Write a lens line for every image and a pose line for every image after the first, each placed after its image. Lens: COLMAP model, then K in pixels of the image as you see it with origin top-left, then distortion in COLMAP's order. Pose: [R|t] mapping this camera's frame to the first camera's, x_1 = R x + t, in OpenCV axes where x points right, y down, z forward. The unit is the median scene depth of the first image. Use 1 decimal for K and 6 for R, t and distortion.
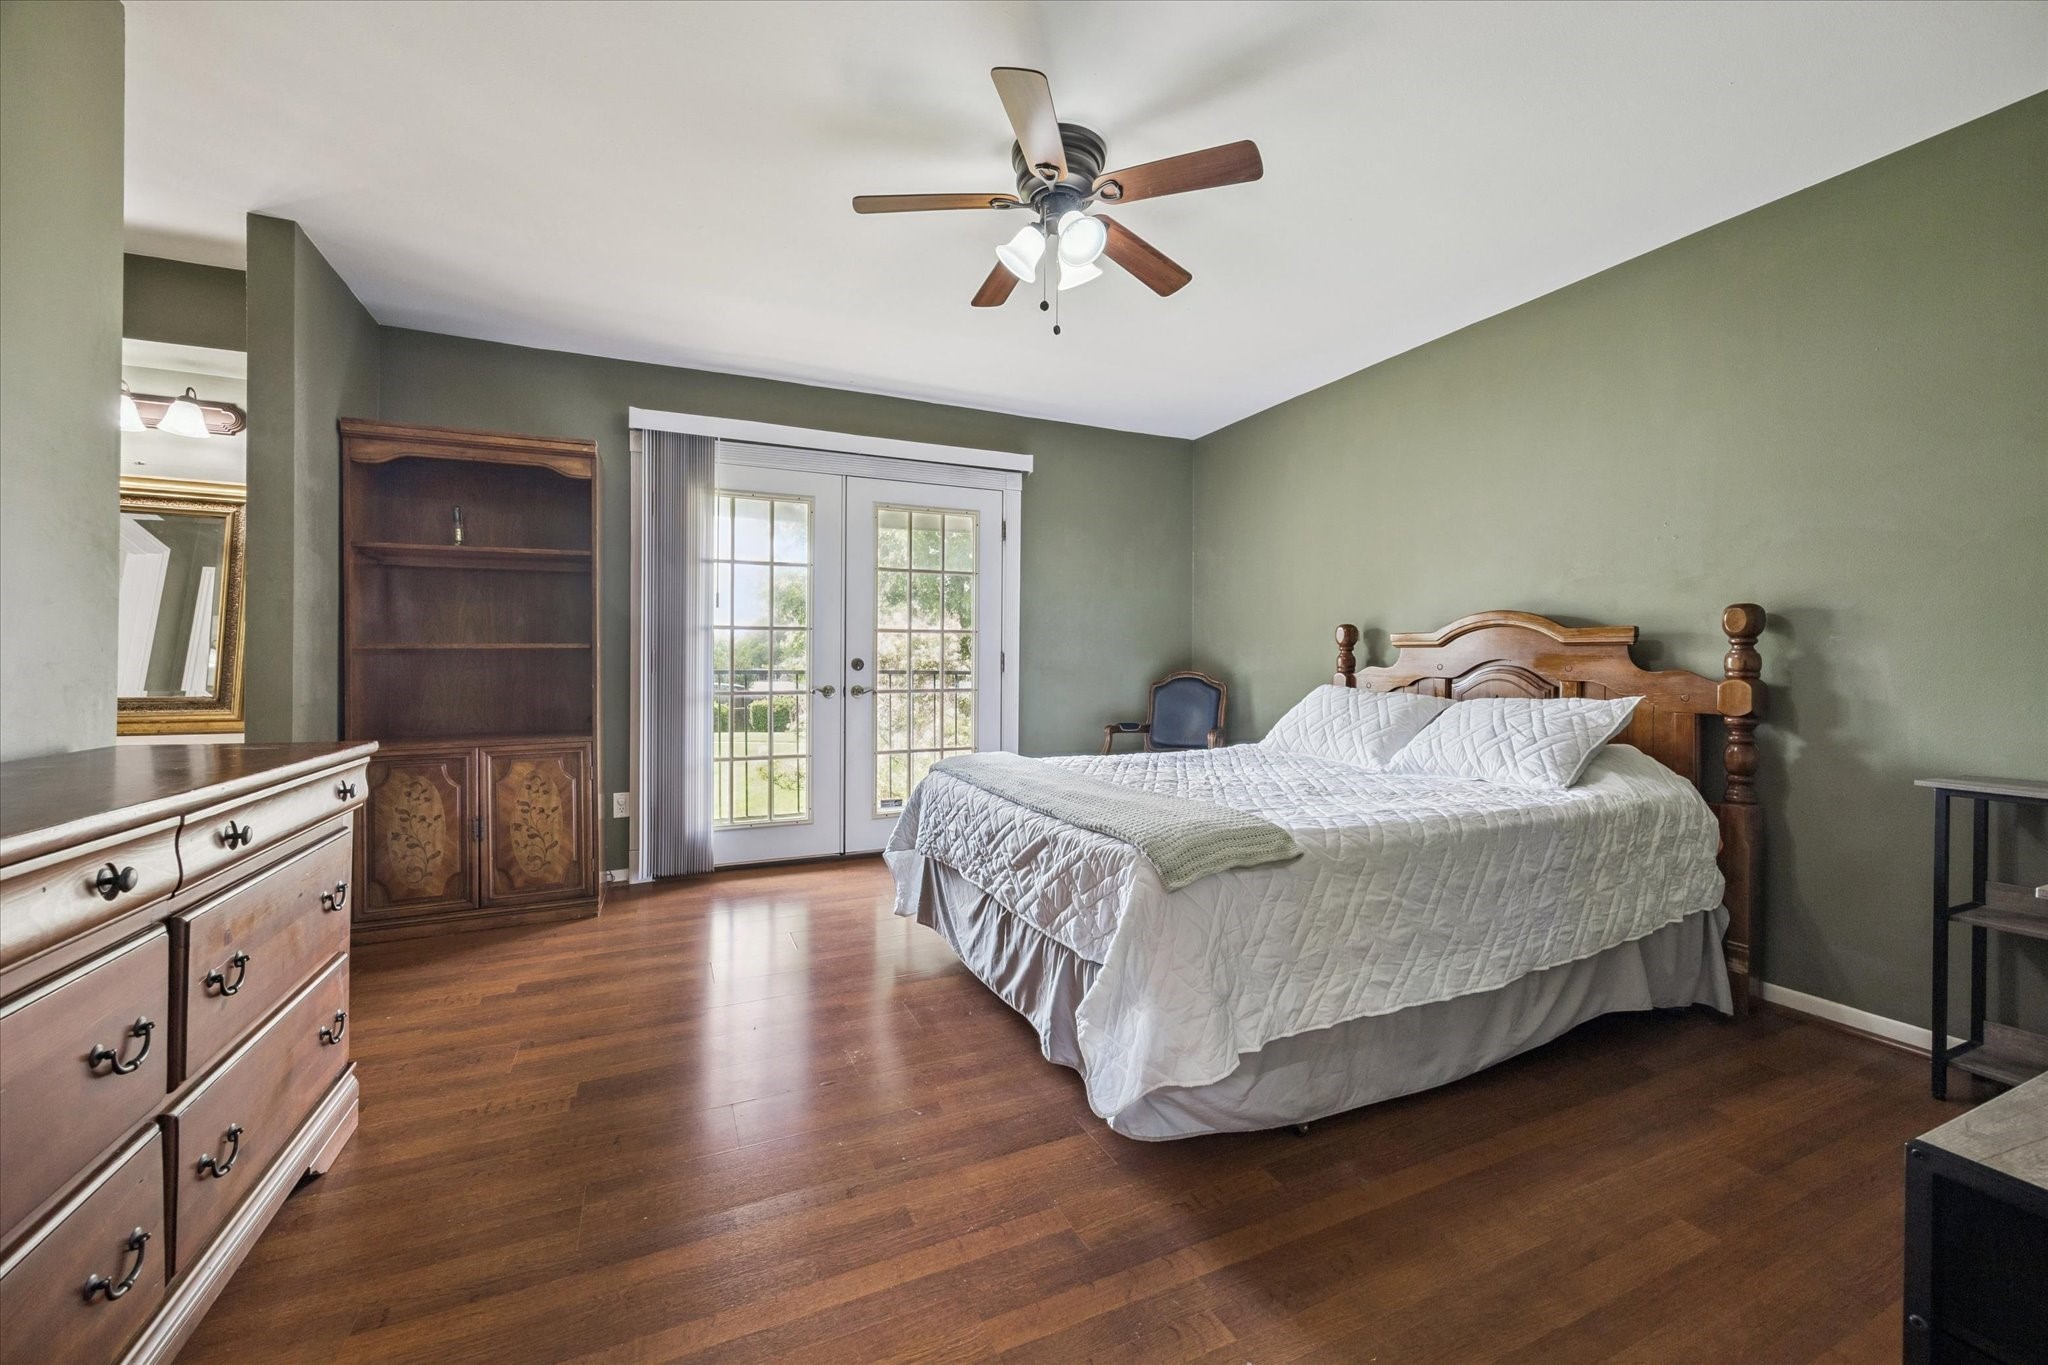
lens RADIAL K [[794.2, 0, 1017.5], [0, 794.2, 682.6], [0, 0, 1]] dist [0.000863, 0.000018]
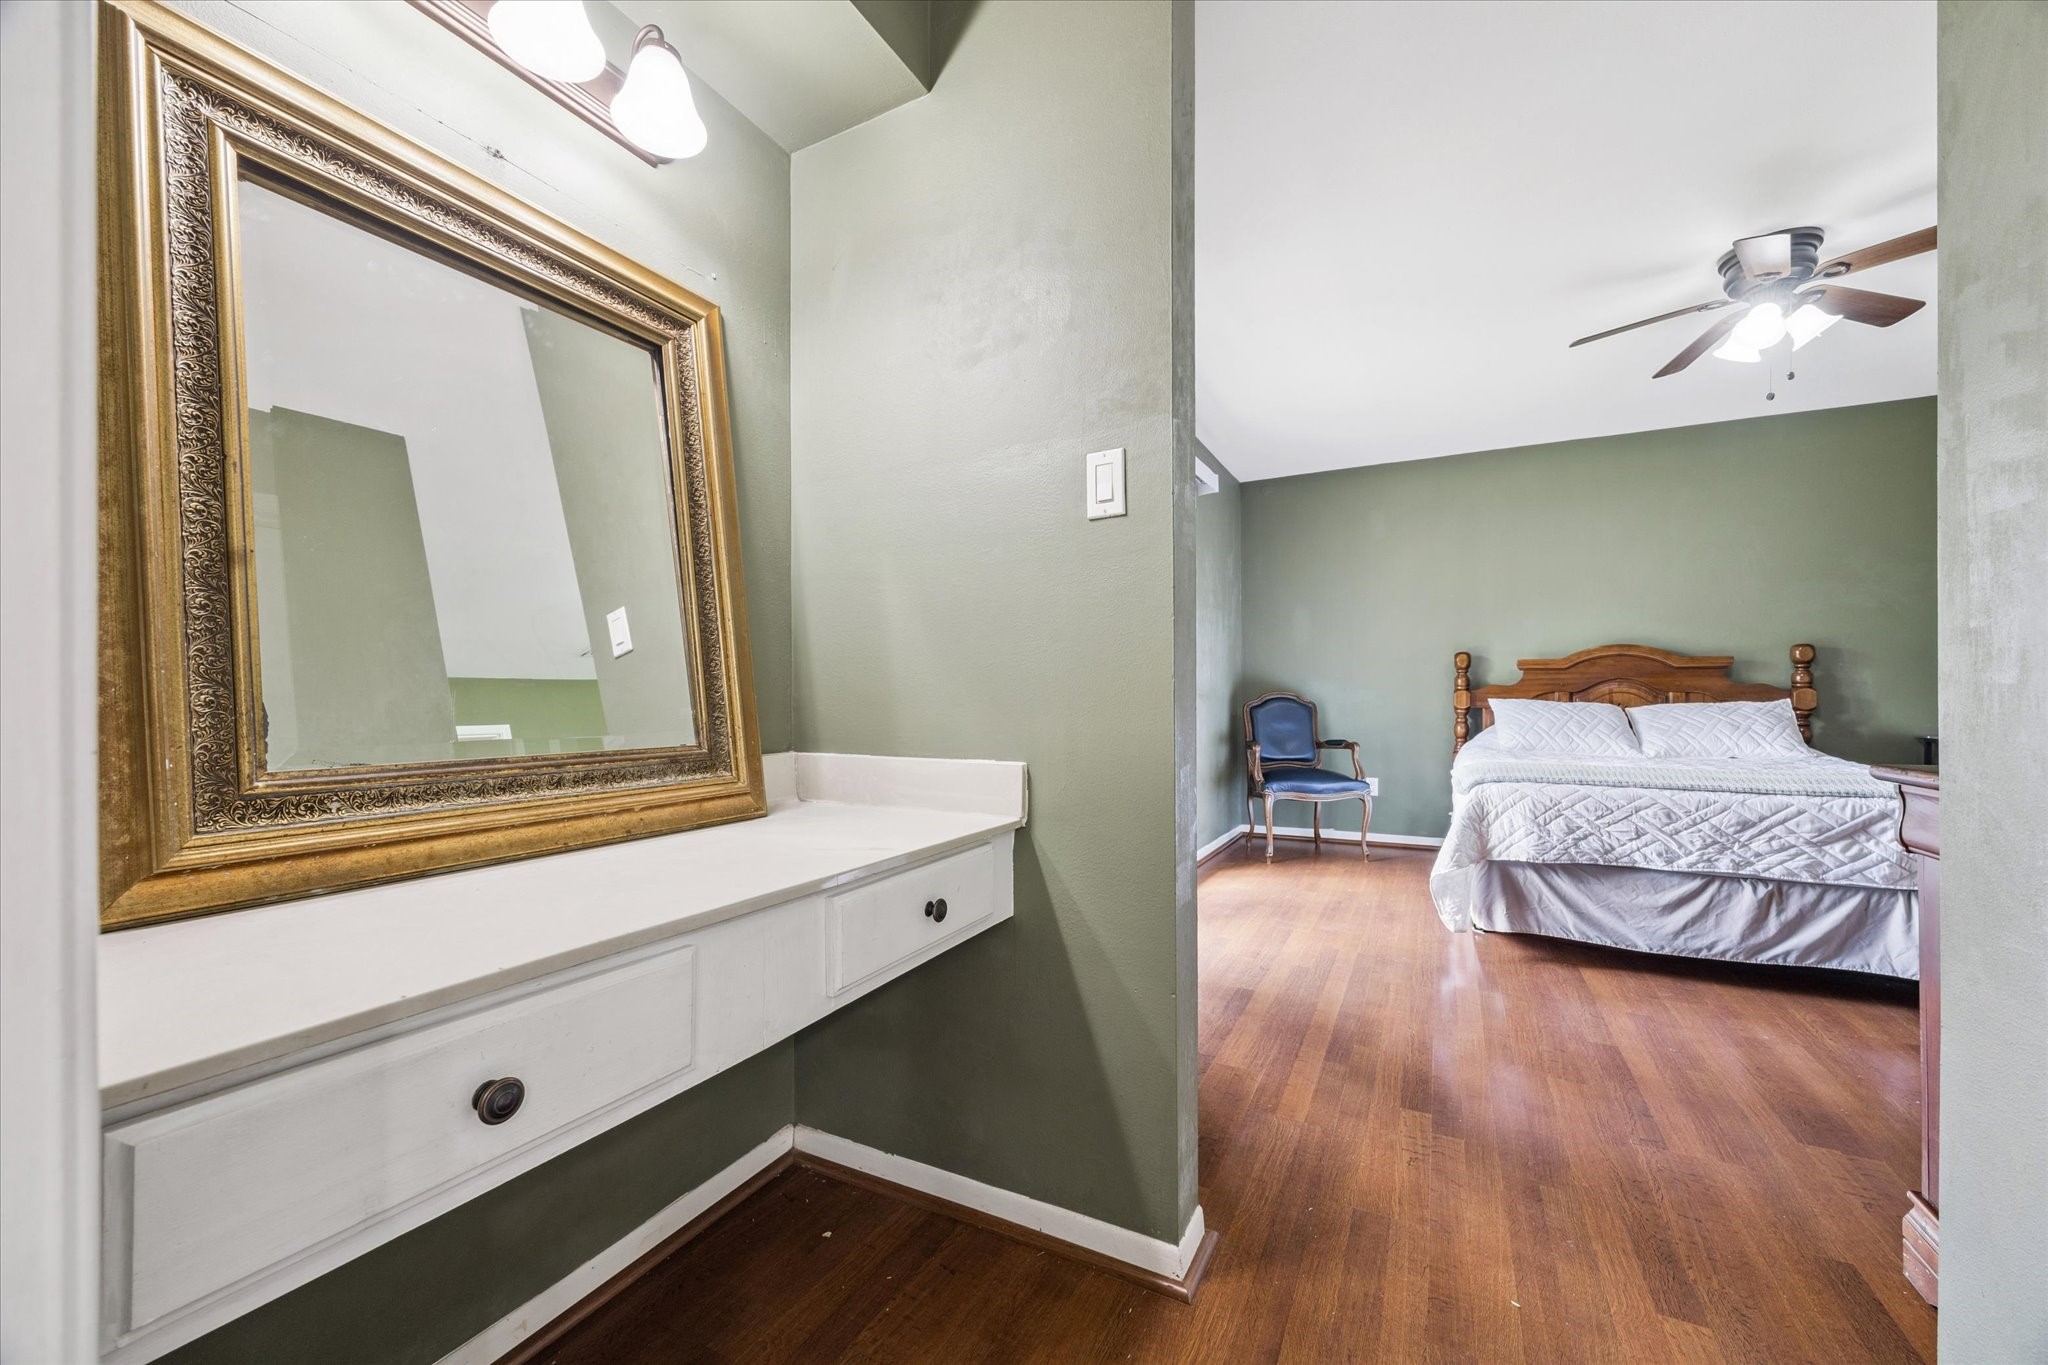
lens RADIAL K [[794.2, 0, 1018.0], [0, 794.2, 696.9], [0, 0, 1]] dist [0.000863, 0.000018]
pose [[0.789908, -0.011756, 0.613113, -1.551472], [0.021909, 0.999719, -0.009057, -0.007100], [-0.612834, 0.020586, 0.789943, 0.714336]]
